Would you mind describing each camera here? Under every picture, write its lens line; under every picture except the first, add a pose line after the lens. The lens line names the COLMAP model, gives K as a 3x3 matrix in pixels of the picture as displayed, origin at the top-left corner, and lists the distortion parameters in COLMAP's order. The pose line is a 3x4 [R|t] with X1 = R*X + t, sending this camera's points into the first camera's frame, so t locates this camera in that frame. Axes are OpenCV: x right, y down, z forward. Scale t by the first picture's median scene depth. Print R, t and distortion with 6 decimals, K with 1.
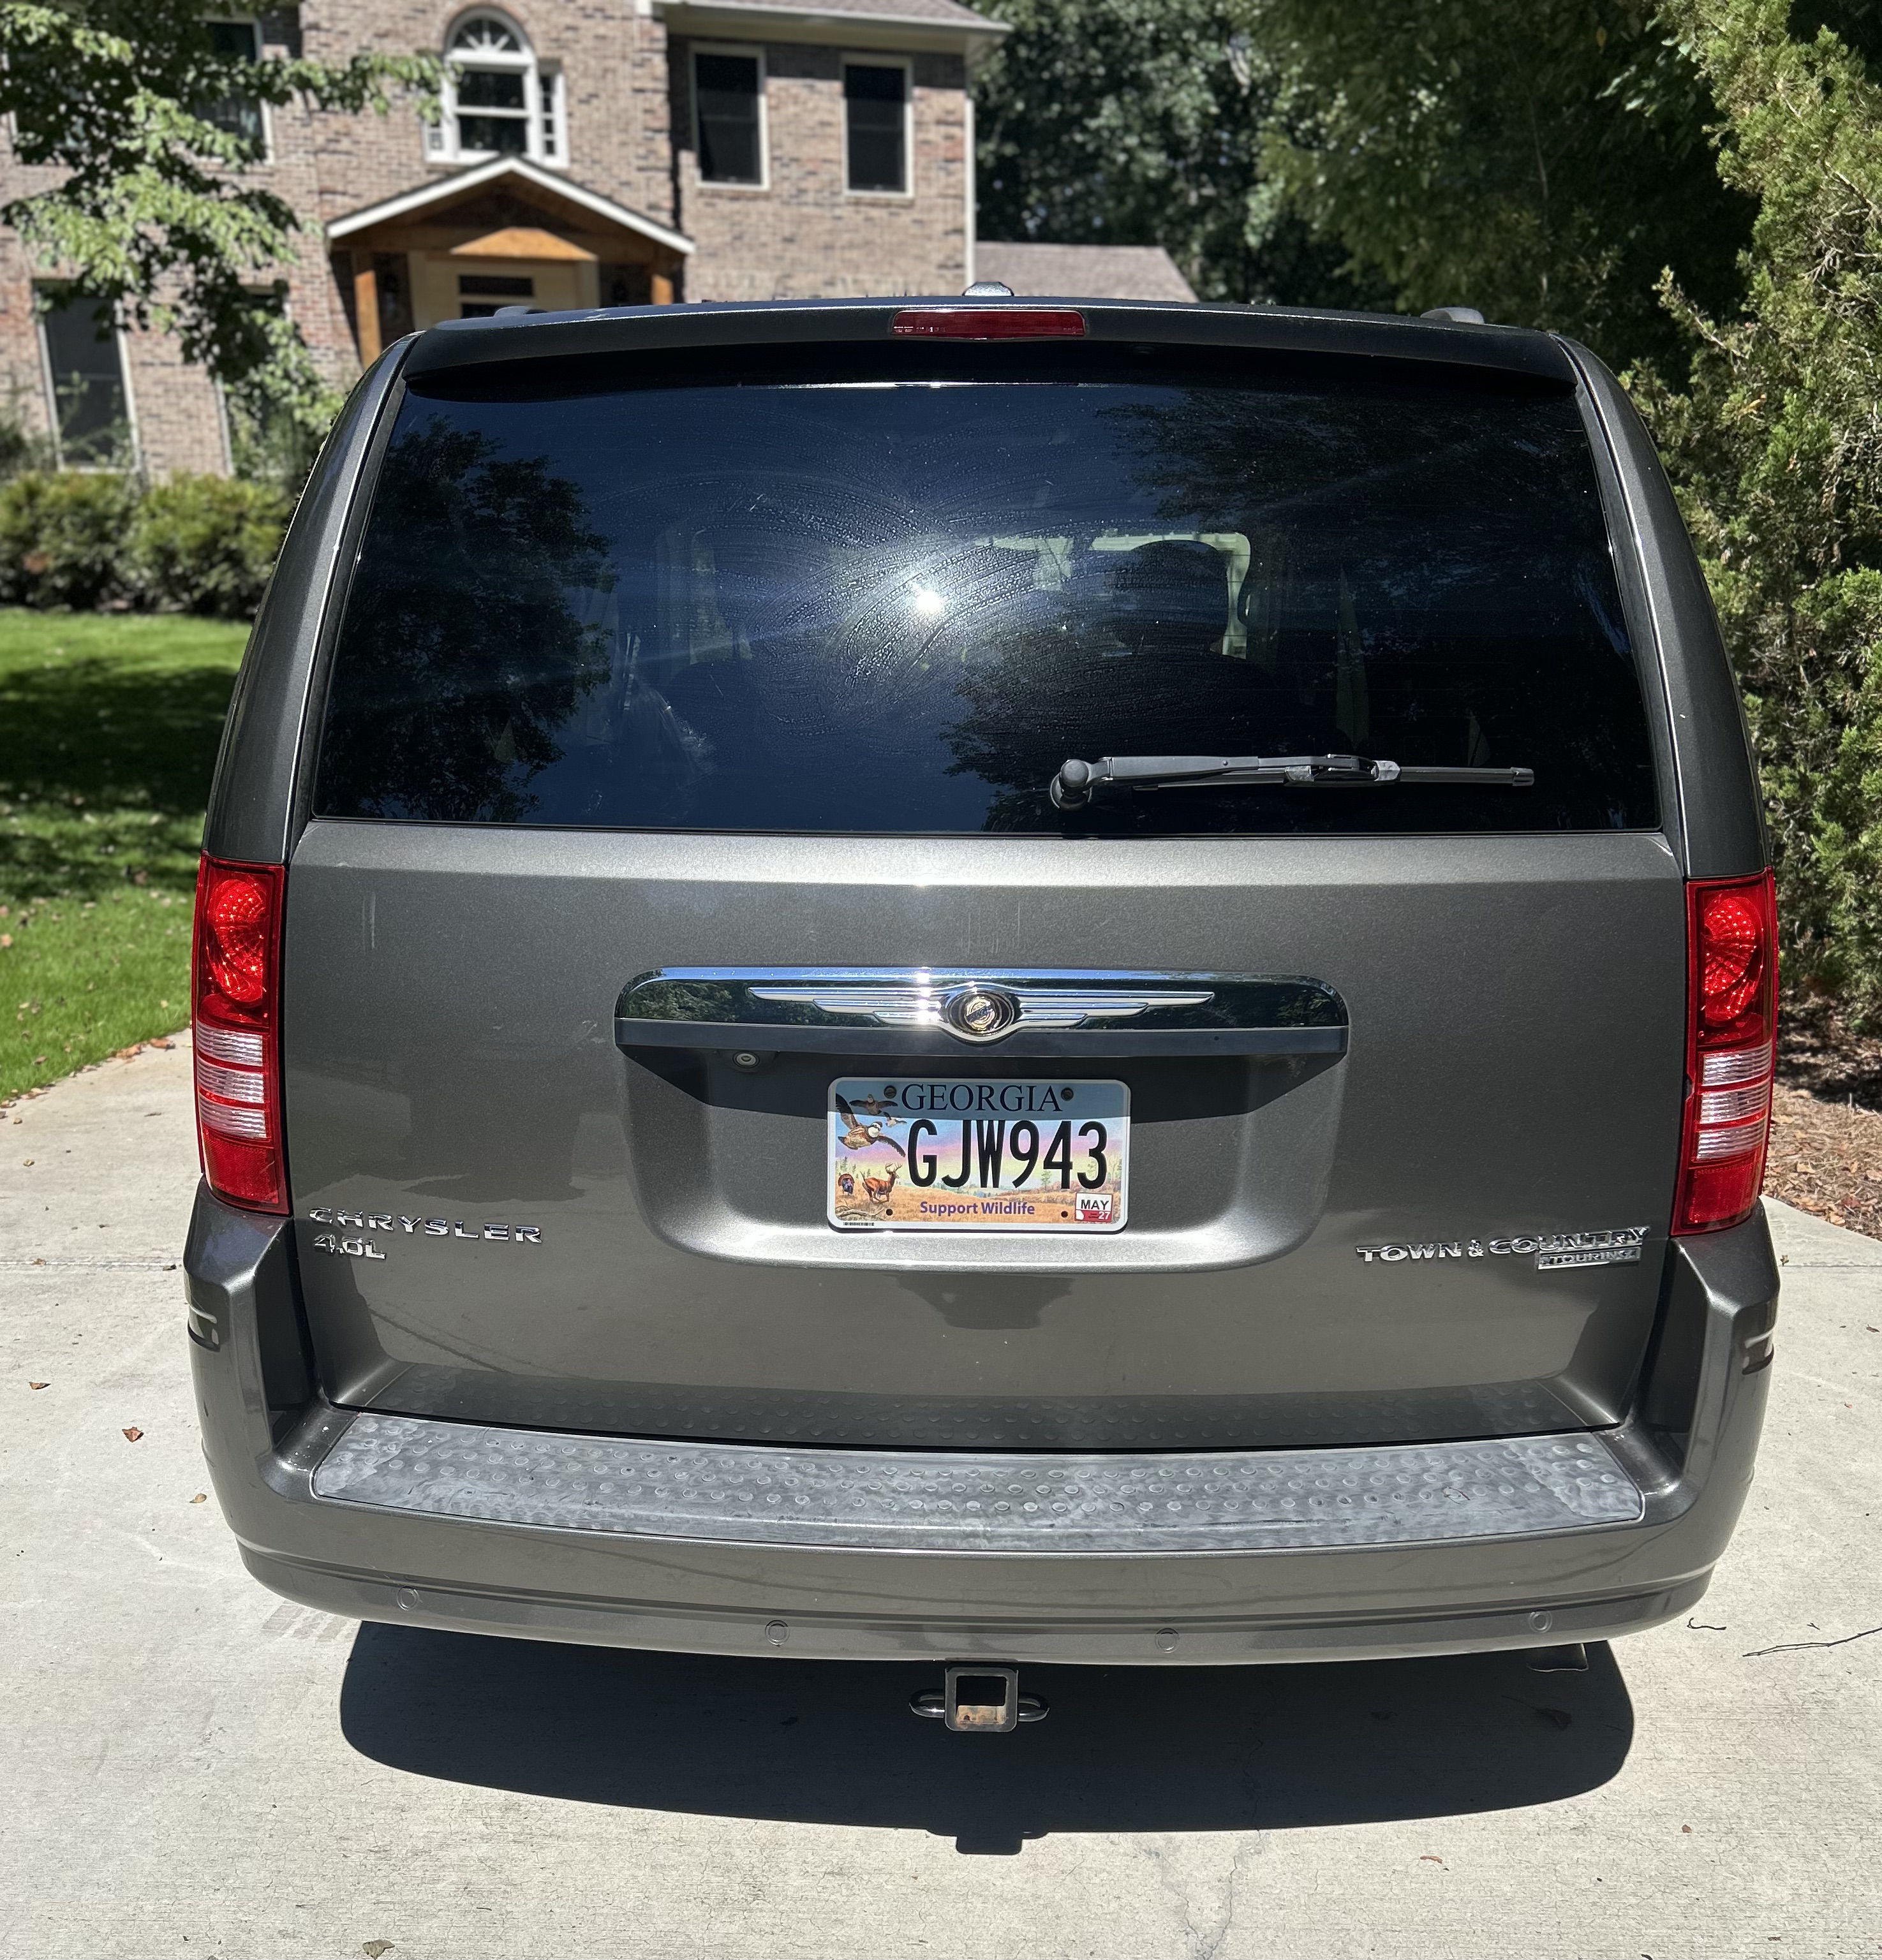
lens RADIAL K [[1983.1, 0, 905.9], [0, 1983.1, 1168.4], [0, 0, 1]] dist [0.111360, -0.176312]
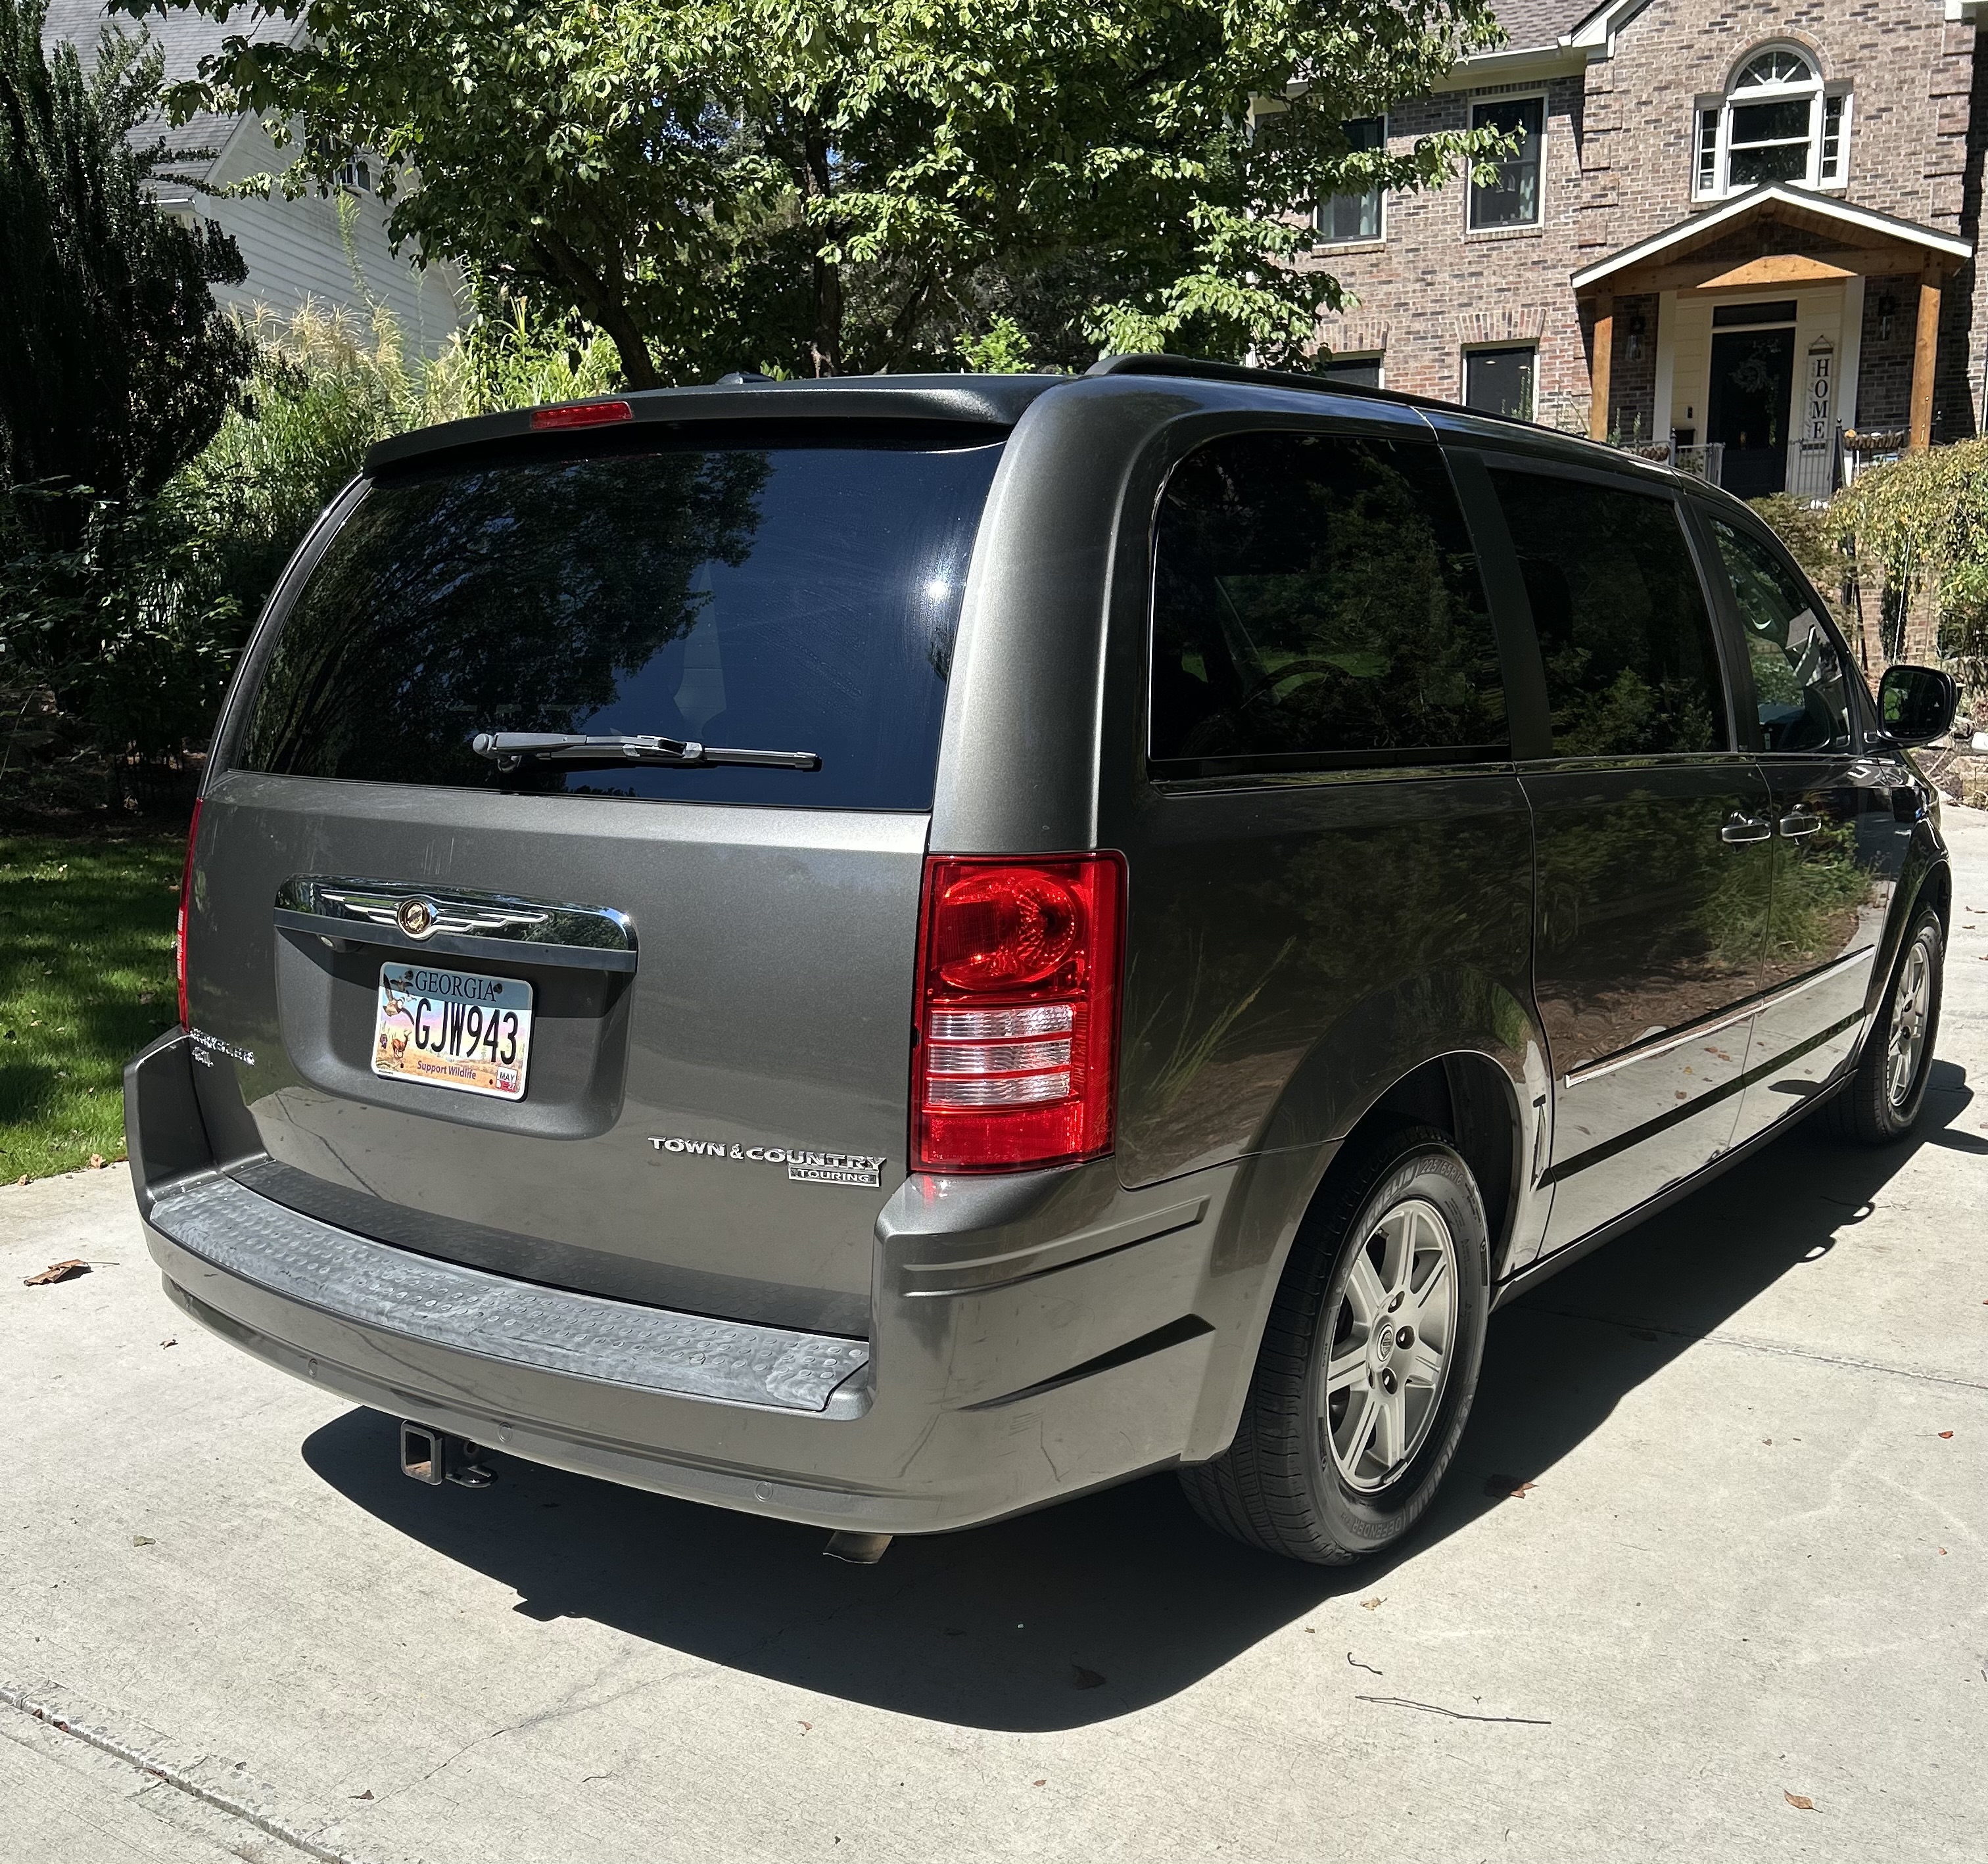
lens RADIAL K [[2039.6, 0, 998.2], [0, 2039.6, 976.1], [0, 0, 1]] dist [0.052581, -0.014564]
pose [[0.816851, 0.082805, -0.570875, 1.067929], [-0.143672, 0.987661, -0.062318, -0.008939], [0.558671, 0.132923, 0.818669, 0.086715]]
